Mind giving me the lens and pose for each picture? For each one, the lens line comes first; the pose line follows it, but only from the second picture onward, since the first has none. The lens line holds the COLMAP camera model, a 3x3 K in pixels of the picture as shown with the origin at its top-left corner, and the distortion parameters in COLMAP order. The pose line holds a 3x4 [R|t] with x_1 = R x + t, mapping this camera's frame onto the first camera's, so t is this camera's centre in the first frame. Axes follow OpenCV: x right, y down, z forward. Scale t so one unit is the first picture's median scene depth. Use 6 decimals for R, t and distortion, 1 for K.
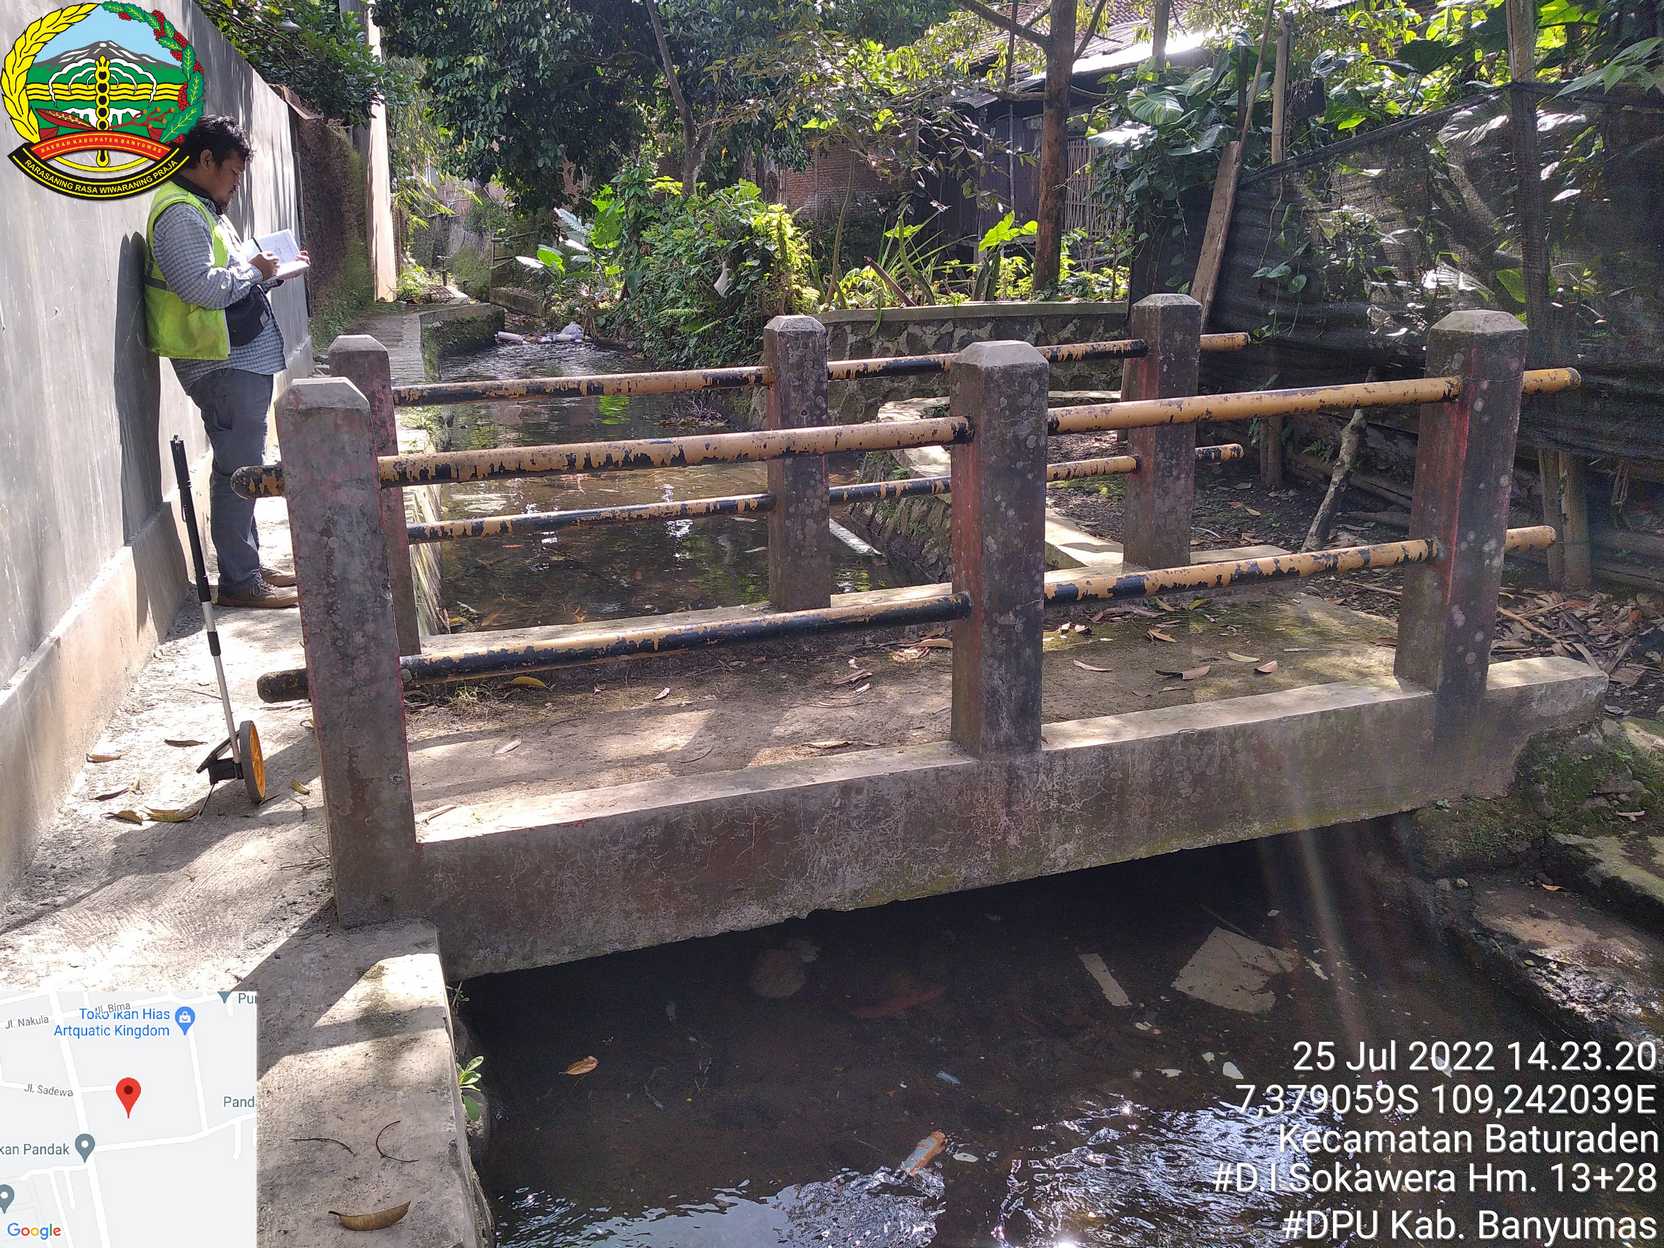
lens RADIAL K [[1379.3, 0, 826.4], [0, 1379.3, 610.6], [0, 0, 1]] dist [0.038036, -0.101483]
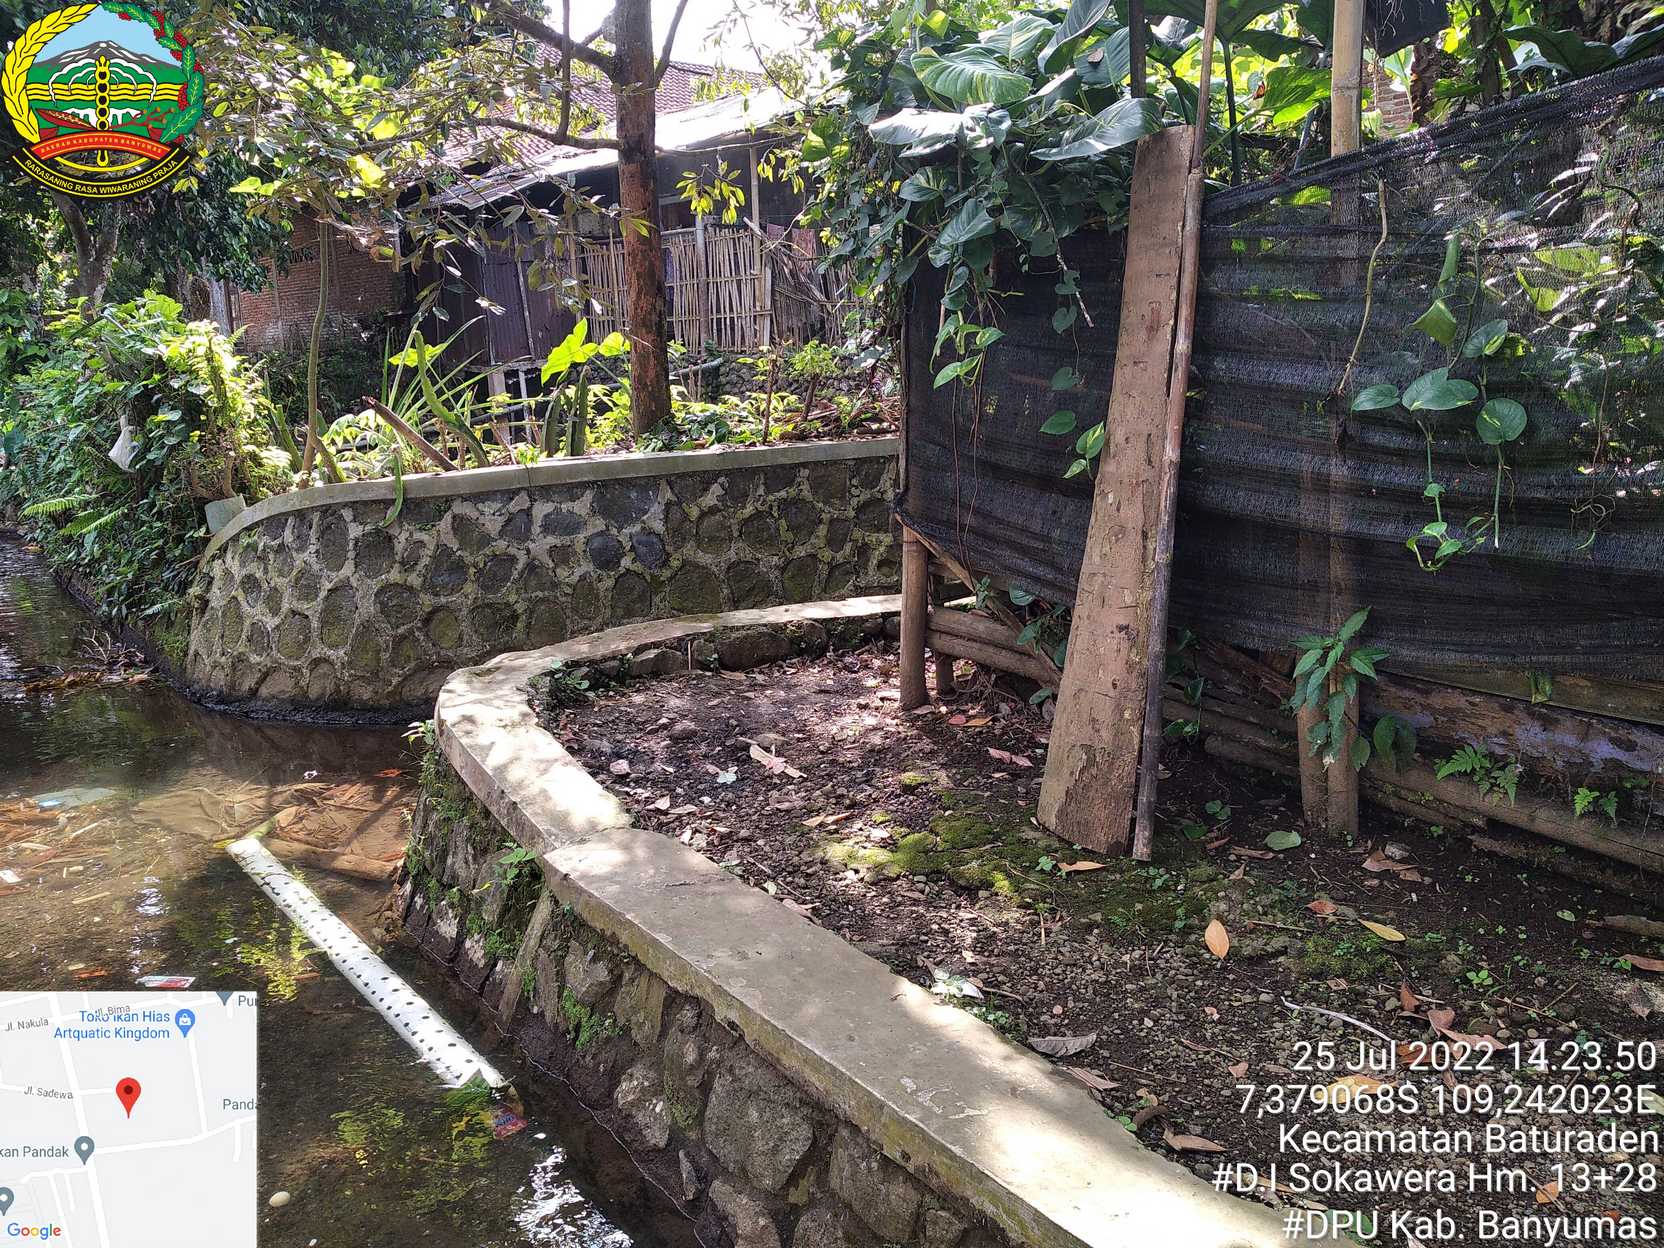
lens RADIAL K [[1379.3, 0, 832.0], [0, 1379.3, 614.3], [0, 0, 1]] dist [0.038036, -0.101483]
pose [[0.934364, -0.107198, 0.339812, 0.011282], [0.134524, 0.989221, -0.057832, -0.314074], [-0.329949, 0.099749, 0.938714, 1.179603]]
